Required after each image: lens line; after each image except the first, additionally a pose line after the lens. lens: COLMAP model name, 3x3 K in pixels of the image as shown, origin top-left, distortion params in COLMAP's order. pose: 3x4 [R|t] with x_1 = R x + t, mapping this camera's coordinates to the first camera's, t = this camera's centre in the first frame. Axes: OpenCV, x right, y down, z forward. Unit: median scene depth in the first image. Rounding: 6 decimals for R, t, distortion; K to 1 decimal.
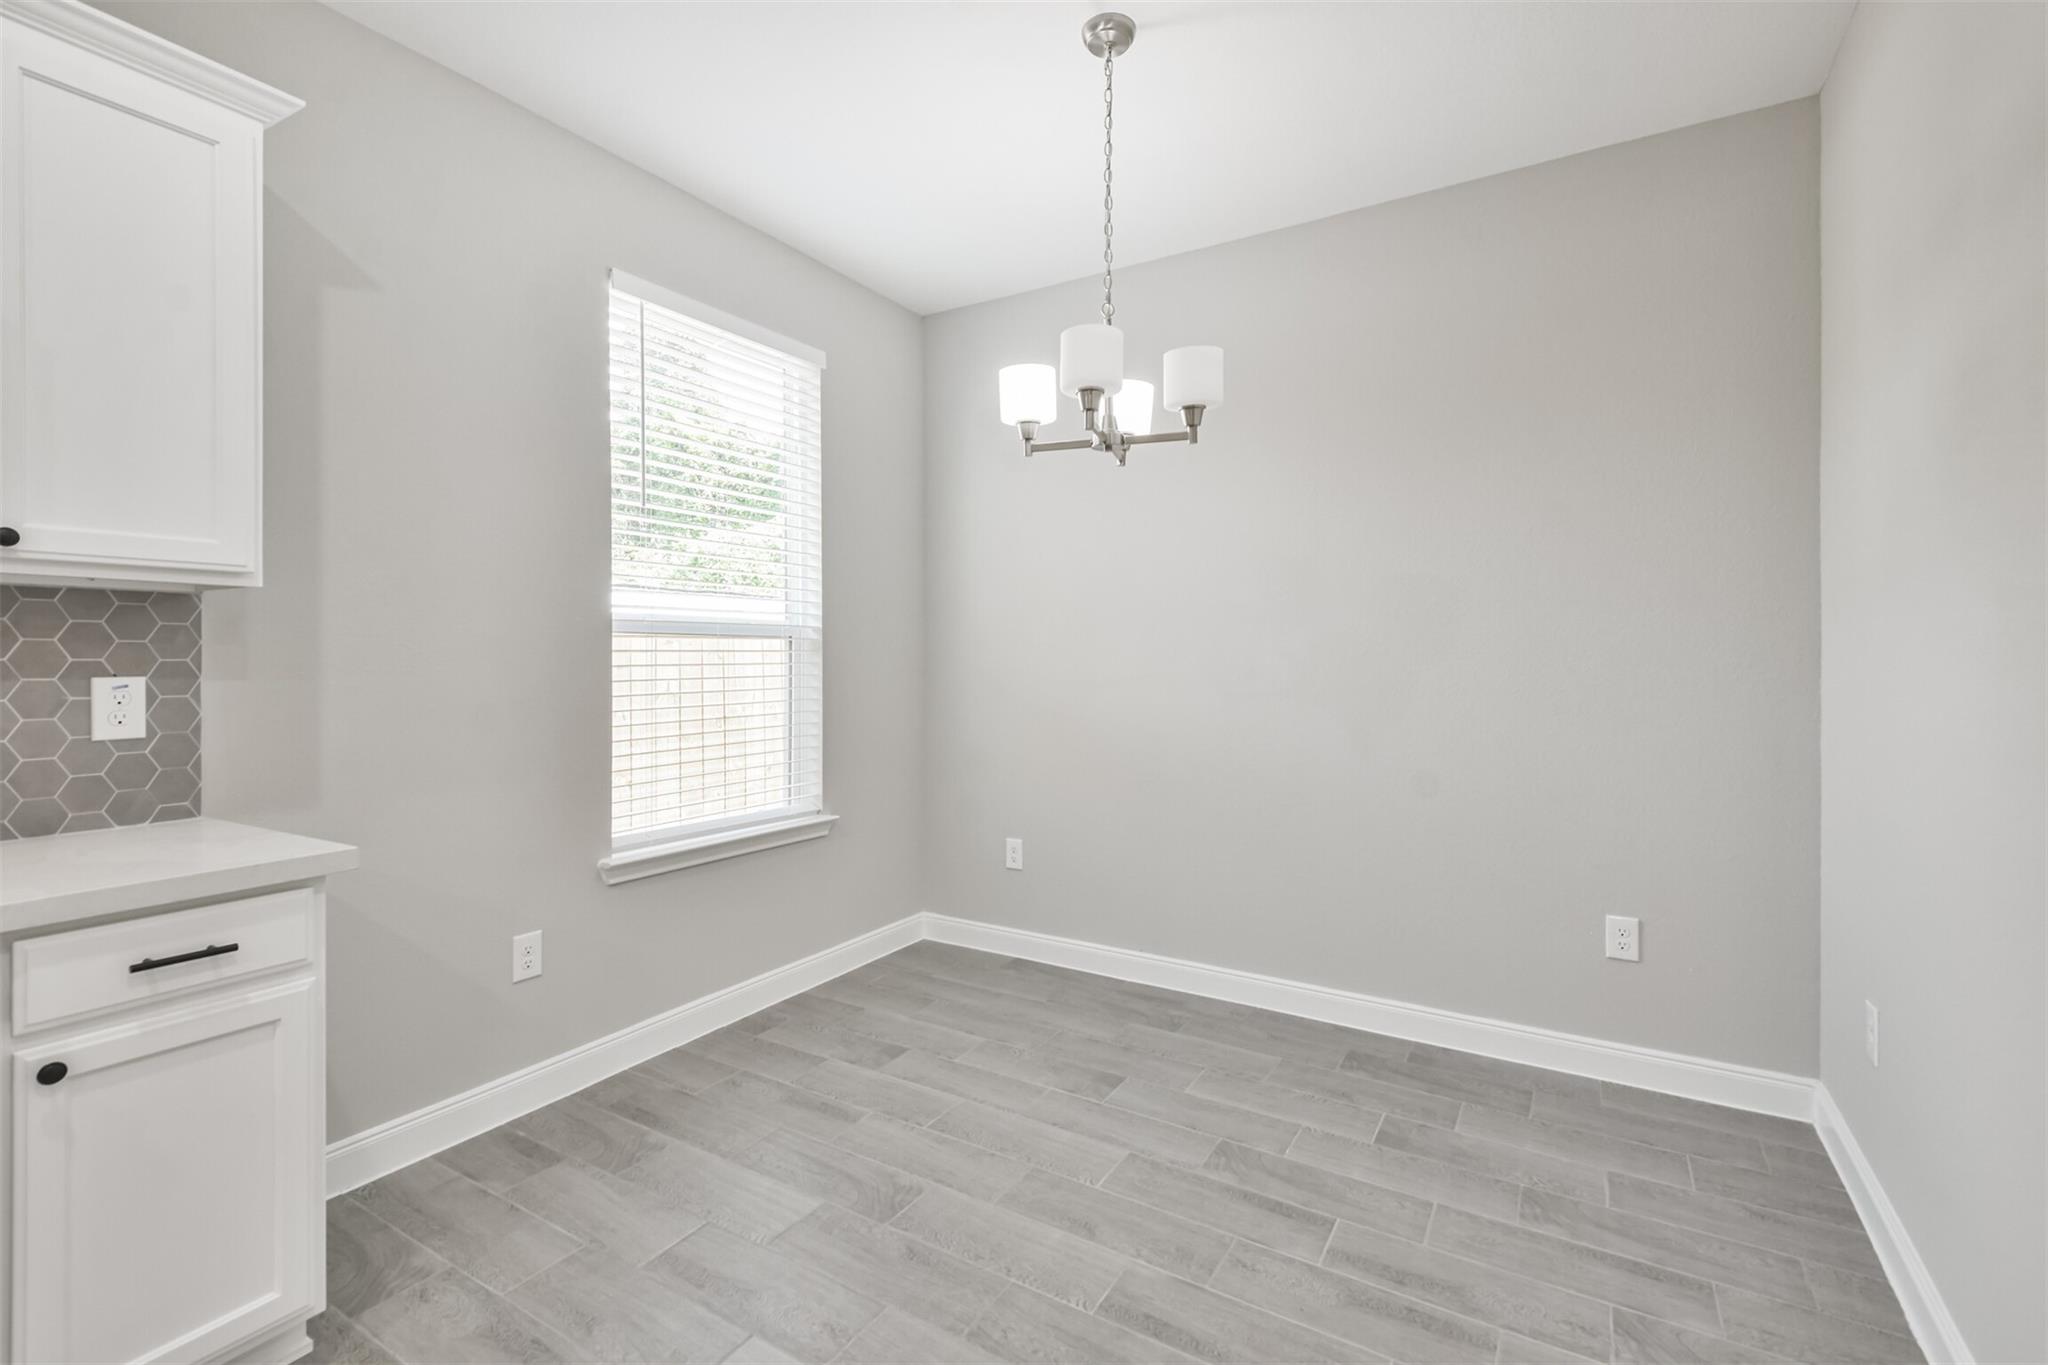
lens RADIAL K [[908.3, 0, 1019.7], [0, 908.3, 656.3], [0, 0, 1]] dist [0.061069, -0.039191]
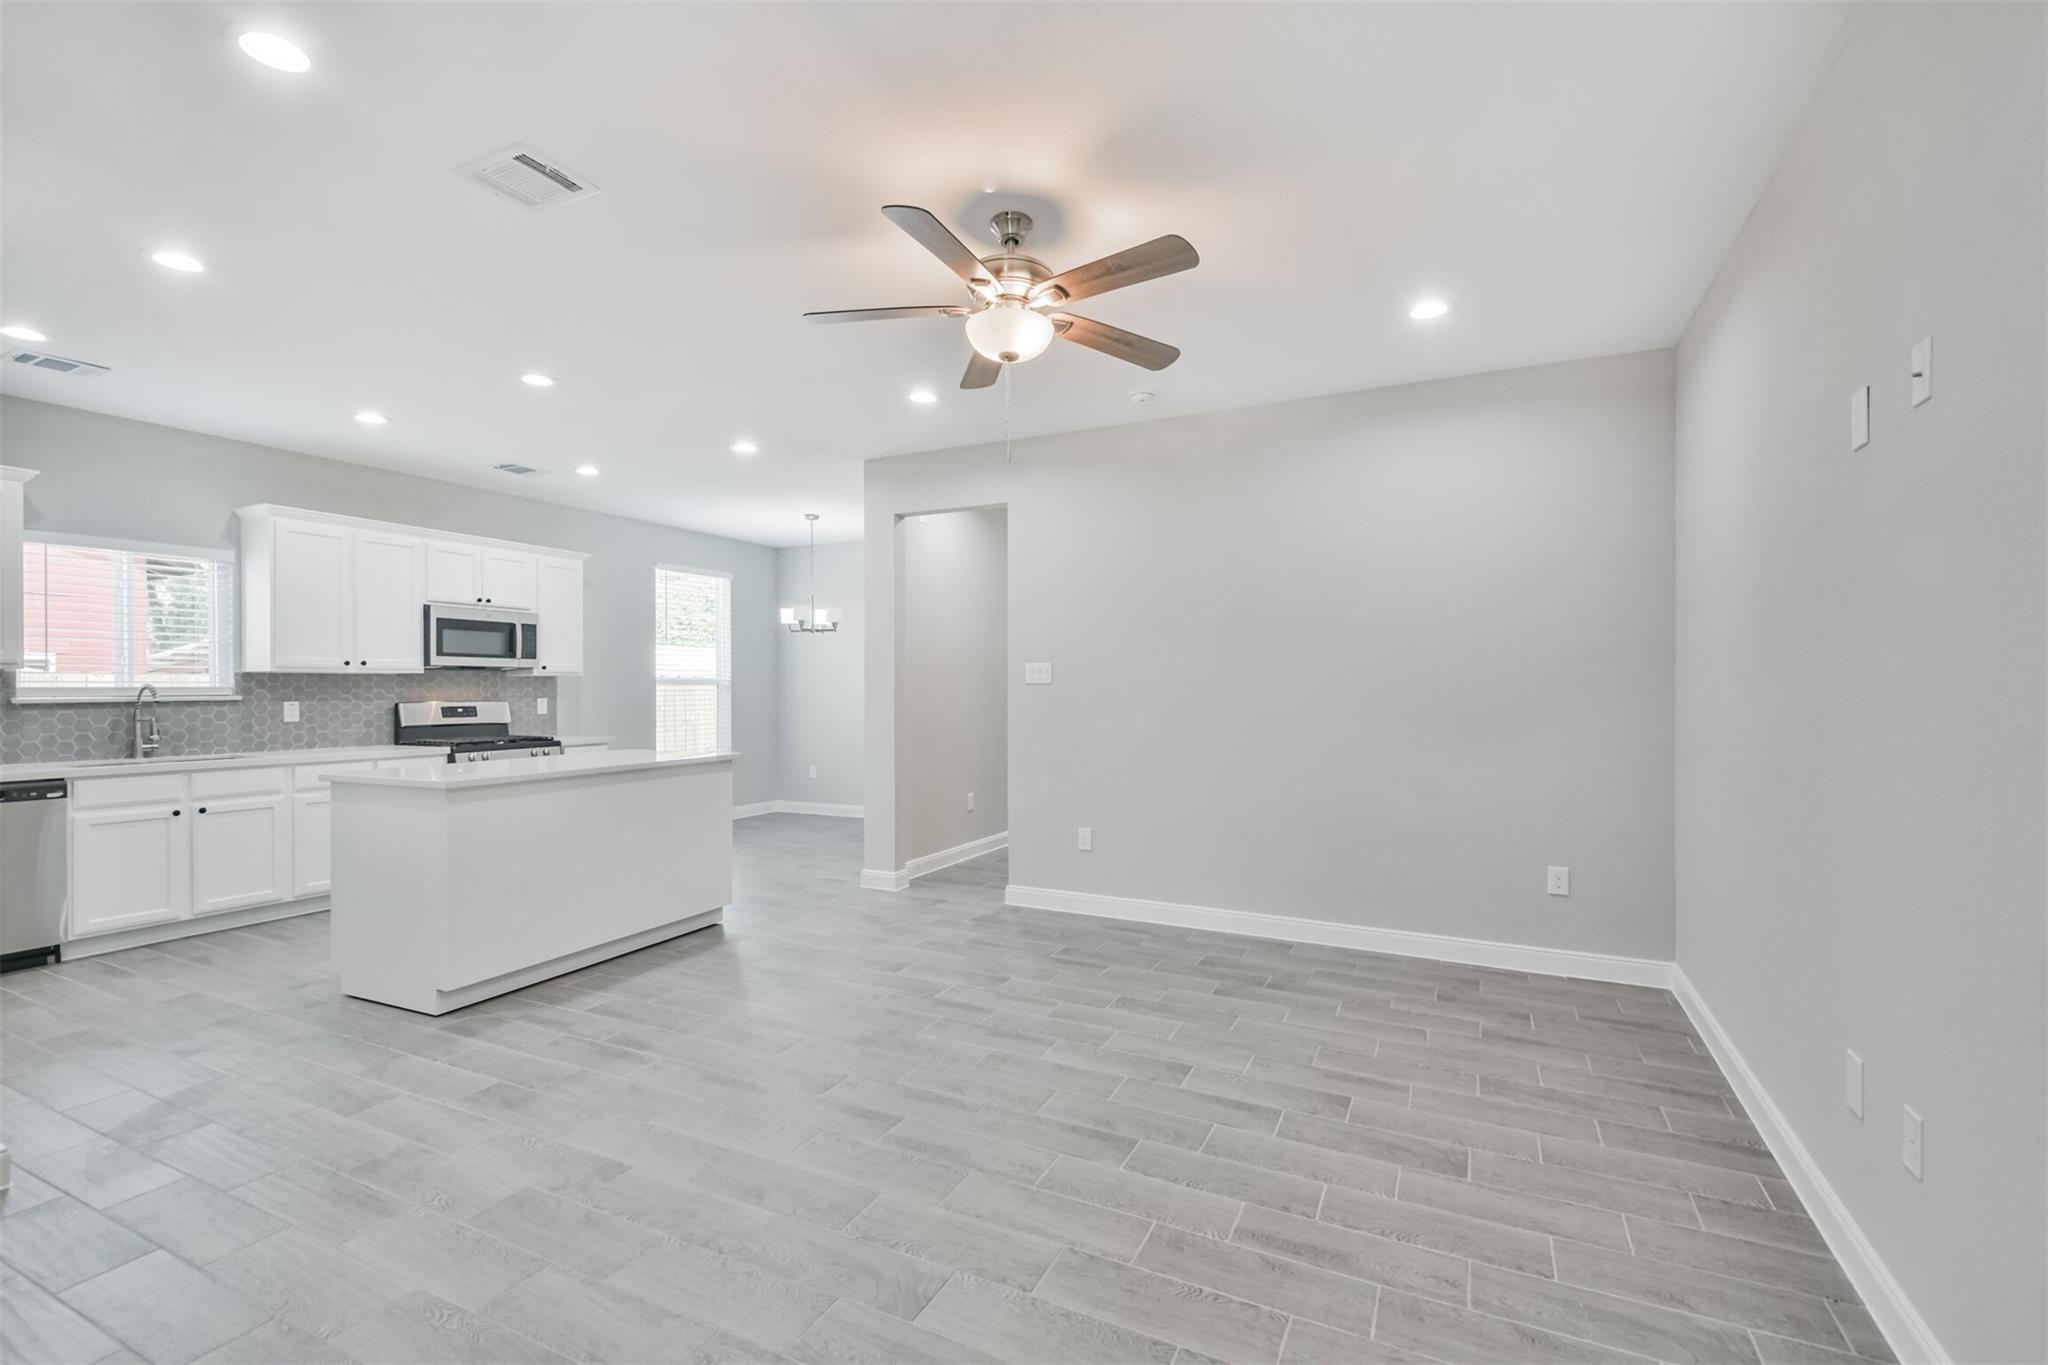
lens RADIAL K [[896.2, 0, 1026.8], [0, 896.2, 684.7], [0, 0, 1]] dist [0.033558, -0.021004]
pose [[0.996793, -0.002186, 0.079993, 0.579835], [0.002746, 0.999972, -0.006891, -0.002546], [-0.079976, 0.007089, 0.996772, -2.244580]]
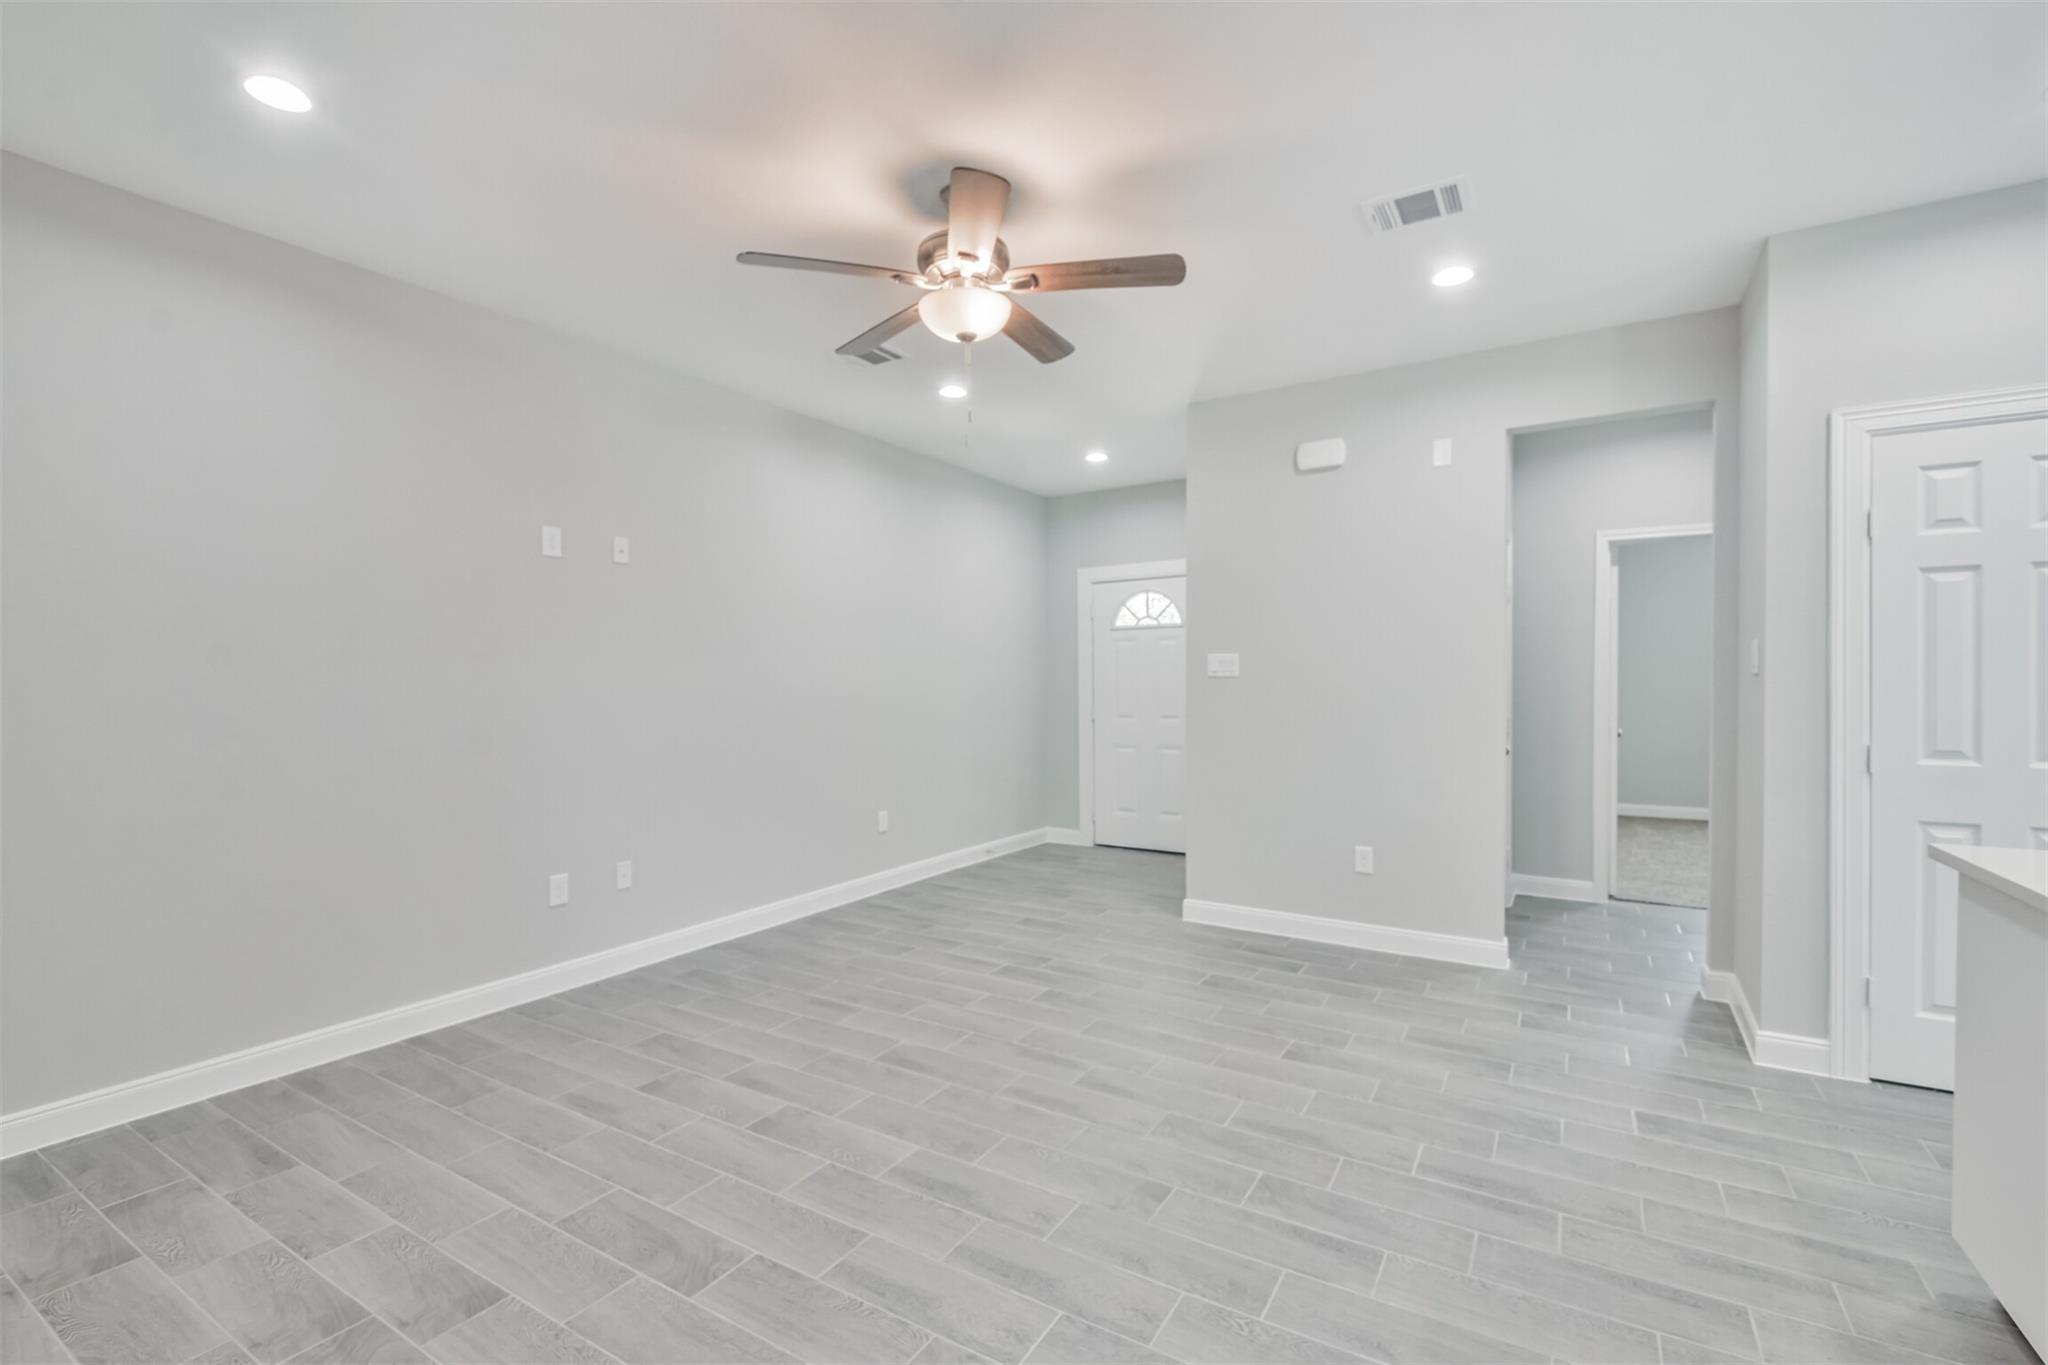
lens RADIAL K [[896.2, 0, 1026.8], [0, 896.2, 684.7], [0, 0, 1]] dist [0.033558, -0.021004]
pose [[-0.999927, 0.002001, 0.011942, 0.563217], [0.002091, 0.999970, 0.007481, -0.010097], [-0.011927, 0.007505, -0.999901, 0.044322]]
